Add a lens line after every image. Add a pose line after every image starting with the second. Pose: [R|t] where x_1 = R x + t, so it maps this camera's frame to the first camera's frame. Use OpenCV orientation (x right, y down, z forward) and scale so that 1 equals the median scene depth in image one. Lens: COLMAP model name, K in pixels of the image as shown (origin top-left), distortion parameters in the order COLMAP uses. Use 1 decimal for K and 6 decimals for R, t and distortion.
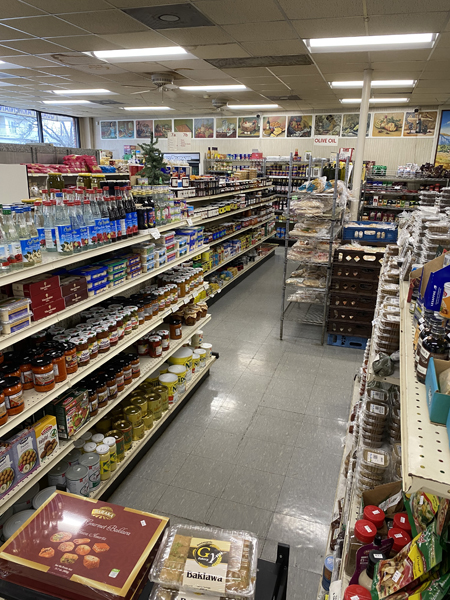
lens RADIAL K [[459.9, 0, 224.9], [0, 459.9, 302.2], [0, 0, 1]] dist [0.025064, -0.030192]
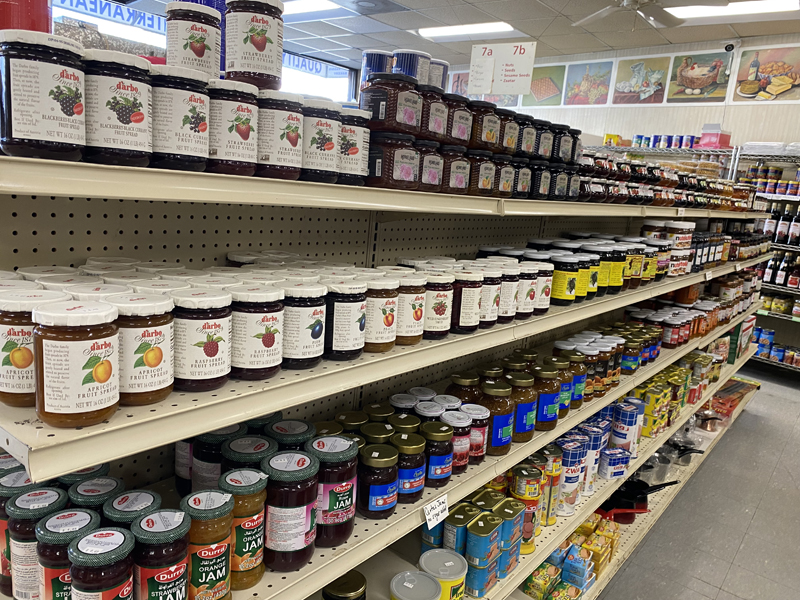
lens RADIAL K [[613.2, 0, 397.8], [0, 613.2, 295.9], [0, 0, 1]] dist [0.025064, -0.030192]
pose [[0.936047, 0.133900, -0.325401, 0.005239], [-0.170672, 0.981472, -0.087087, -0.098001], [0.307711, 0.137054, 0.941557, 0.452006]]
